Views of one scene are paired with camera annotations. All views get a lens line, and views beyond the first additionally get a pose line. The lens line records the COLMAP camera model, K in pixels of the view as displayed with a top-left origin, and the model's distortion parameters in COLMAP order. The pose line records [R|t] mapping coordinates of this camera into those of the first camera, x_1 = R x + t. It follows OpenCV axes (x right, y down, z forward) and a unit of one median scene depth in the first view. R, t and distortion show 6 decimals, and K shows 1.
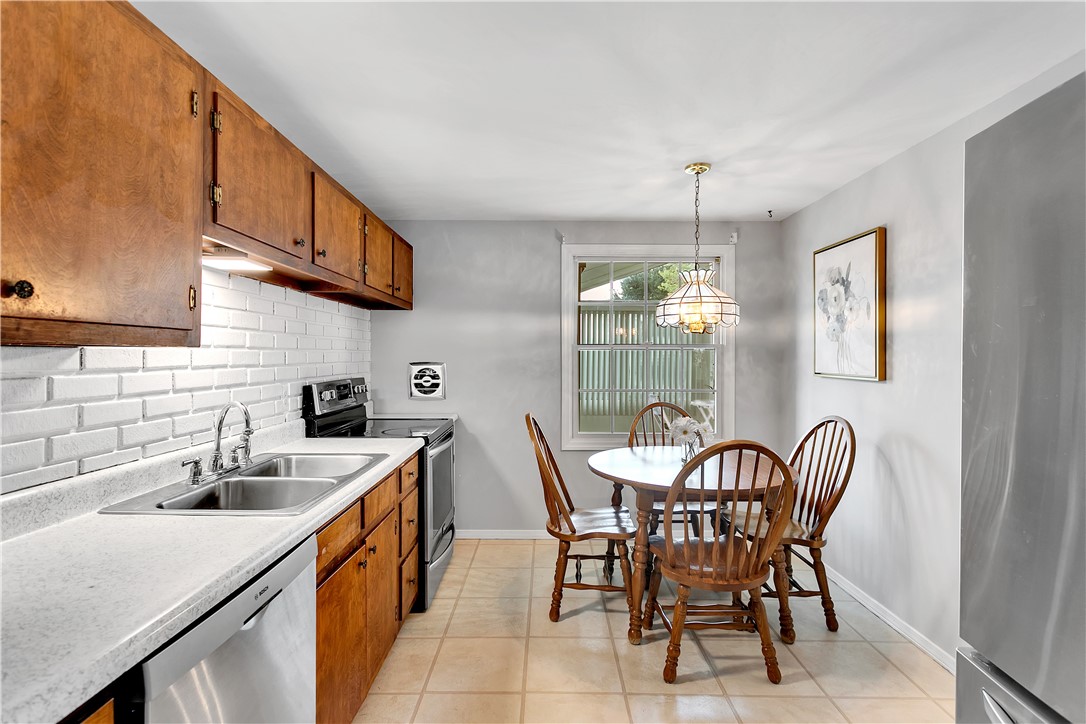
lens RADIAL K [[506.9, 0, 546.0], [0, 506.9, 358.6], [0, 0, 1]] dist [0.000054, 0.002818]
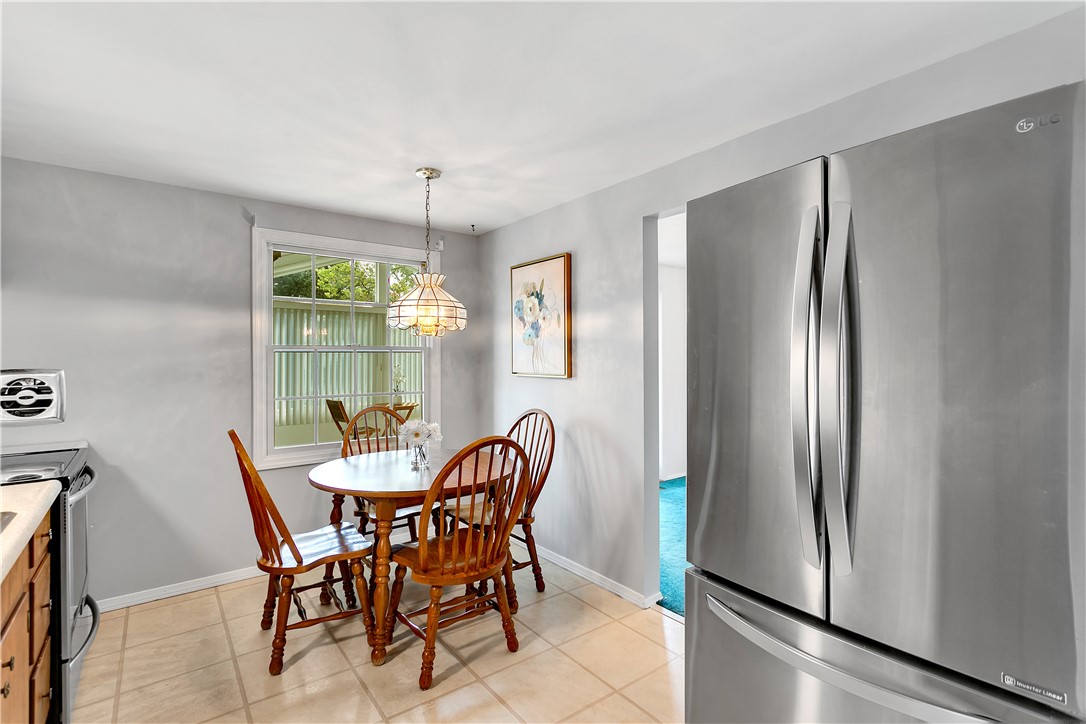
lens RADIAL K [[506.9, 0, 538.9], [0, 506.9, 358.0], [0, 0, 1]] dist [0.000054, 0.002818]
pose [[0.797113, -0.004400, 0.603815, -0.138973], [0.008177, 0.999960, -0.003508, -0.000190], [-0.603775, 0.007734, 0.797117, 0.060328]]
